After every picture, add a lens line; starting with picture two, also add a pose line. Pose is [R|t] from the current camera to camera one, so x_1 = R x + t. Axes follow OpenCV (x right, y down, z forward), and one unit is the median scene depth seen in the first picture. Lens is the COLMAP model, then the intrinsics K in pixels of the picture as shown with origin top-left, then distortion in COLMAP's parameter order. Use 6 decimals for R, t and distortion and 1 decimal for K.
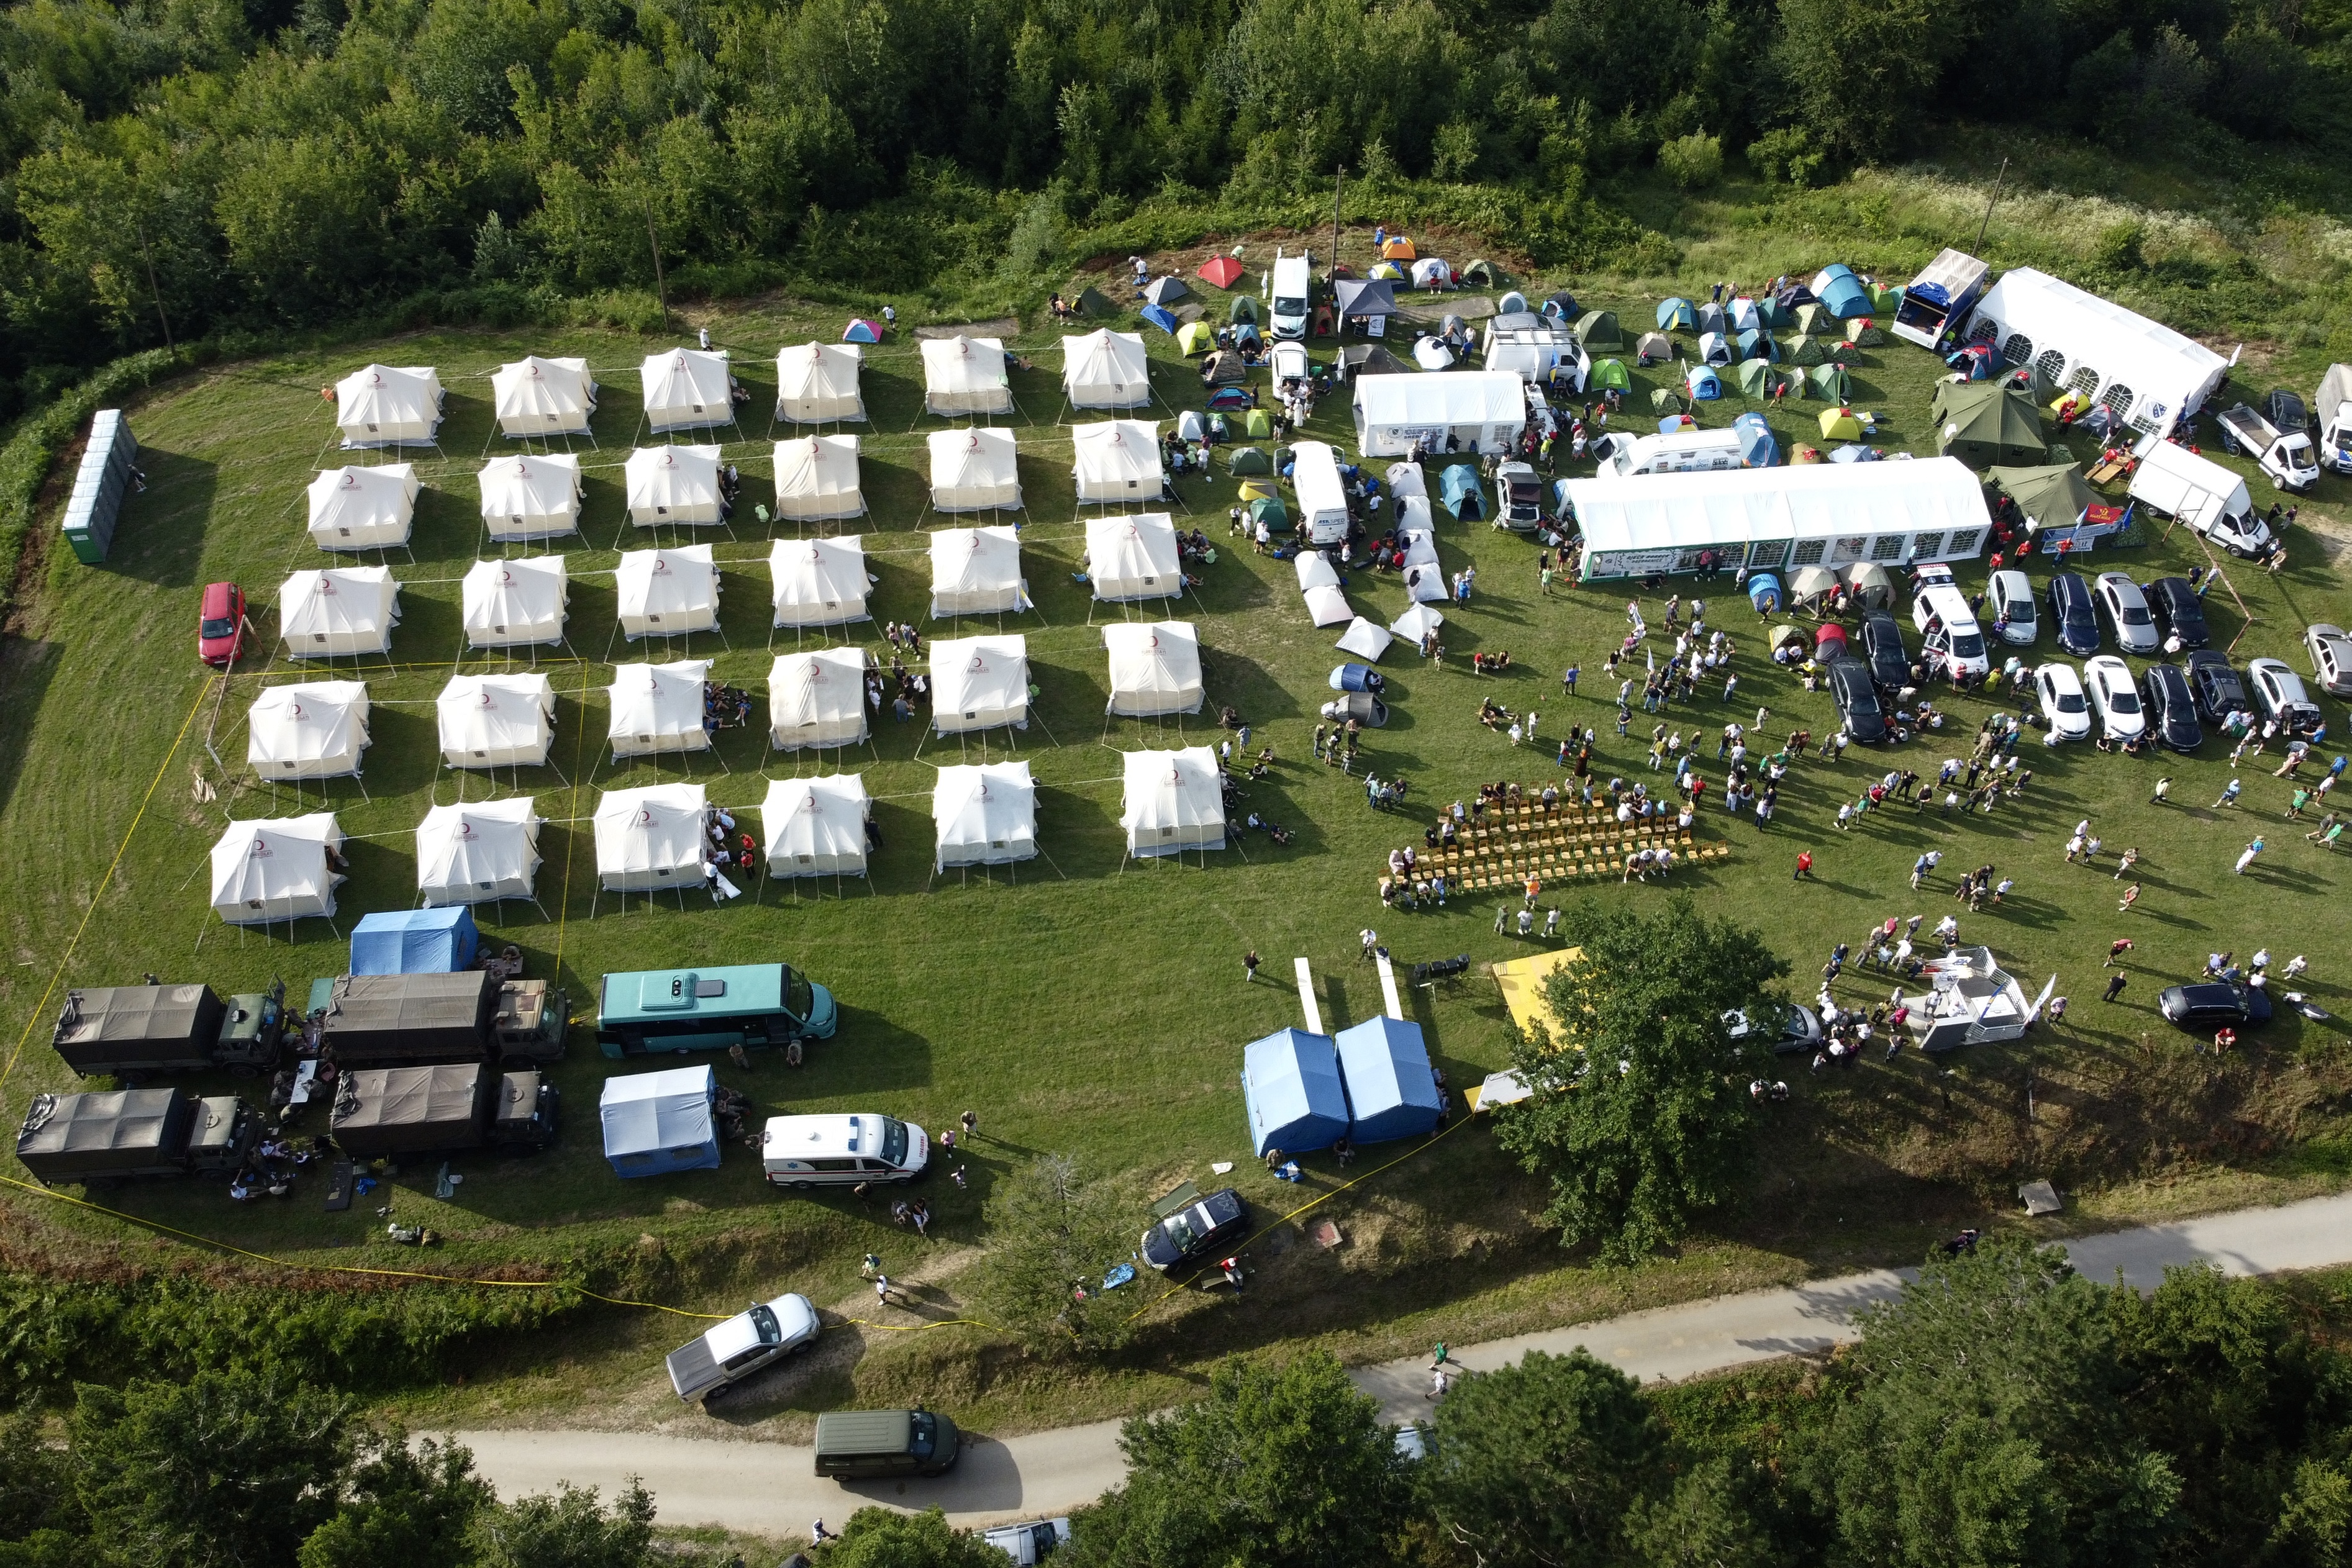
lens RADIAL K [[1946.6, 0, 1231.9], [0, 1946.6, 796.6], [0, 0, 1]] dist [-0.008582, -0.009877]
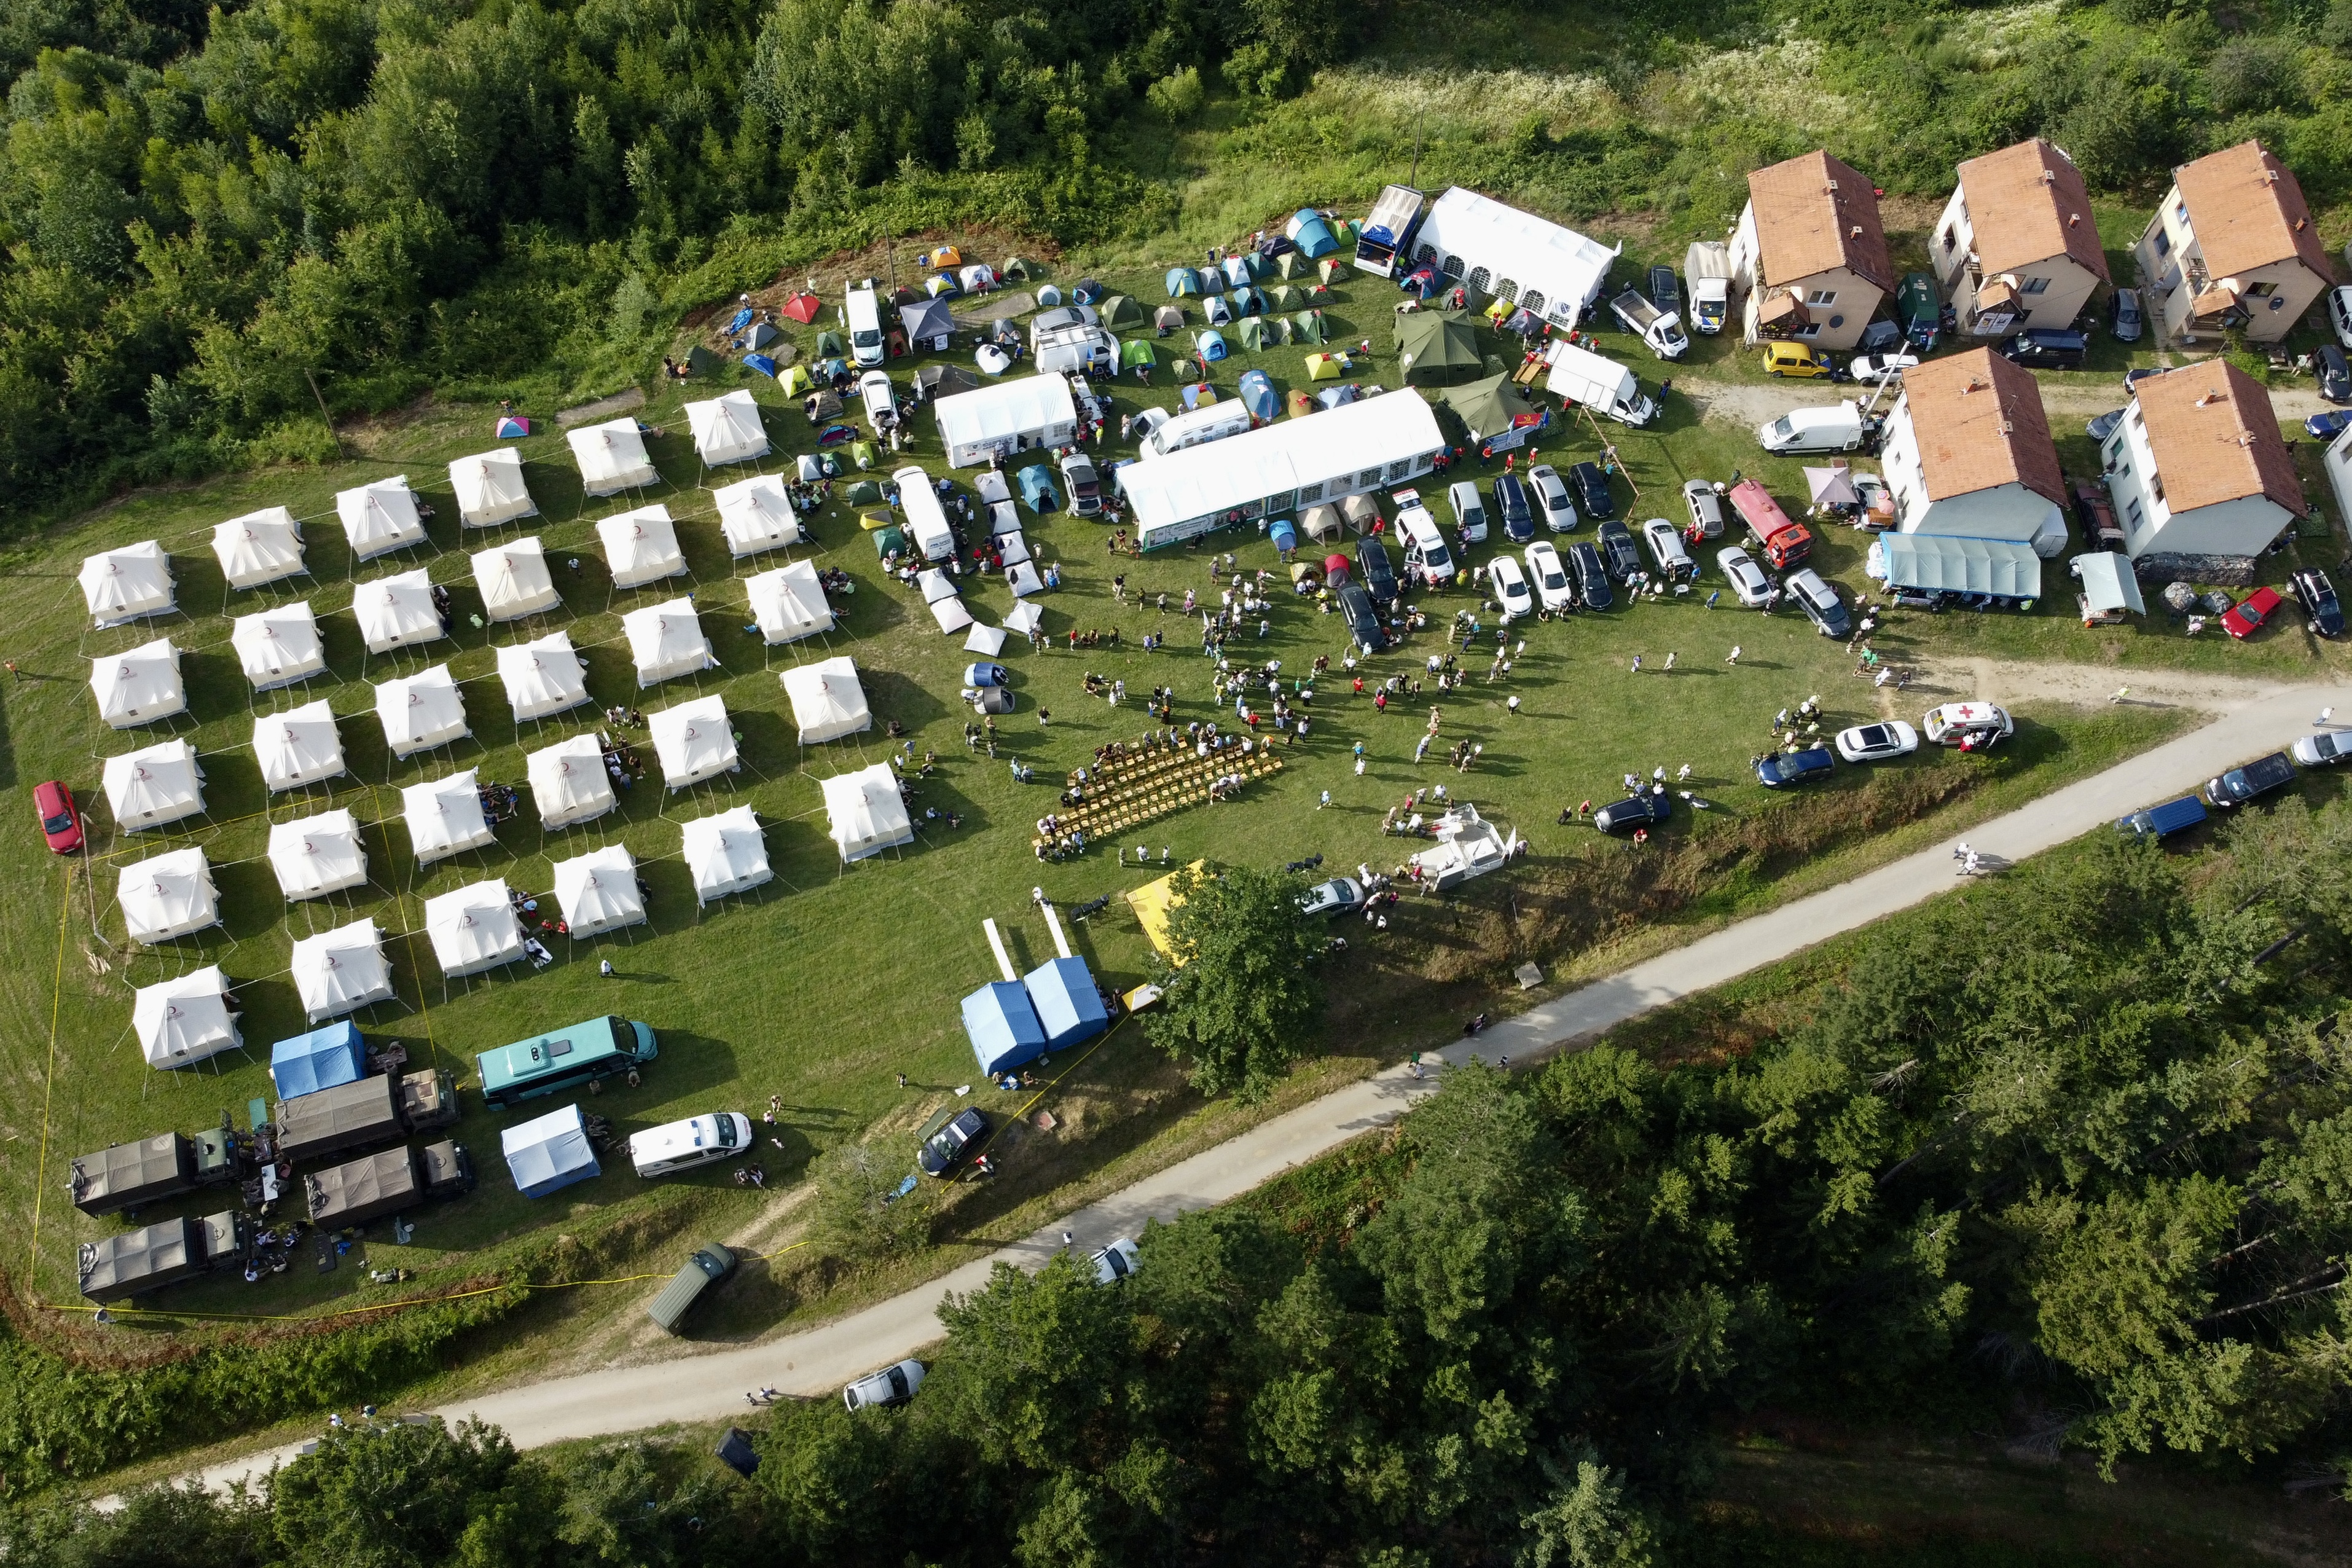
lens RADIAL K [[1946.7, 0, 1171.5], [0, 1946.7, 788.9], [0, 0, 1]] dist [-0.008582, -0.009877]
pose [[0.971776, -0.201974, 0.121891, 0.012179], [0.175891, 0.964667, 0.196161, -0.226231], [-0.157204, -0.169185, 0.972966, -0.293867]]
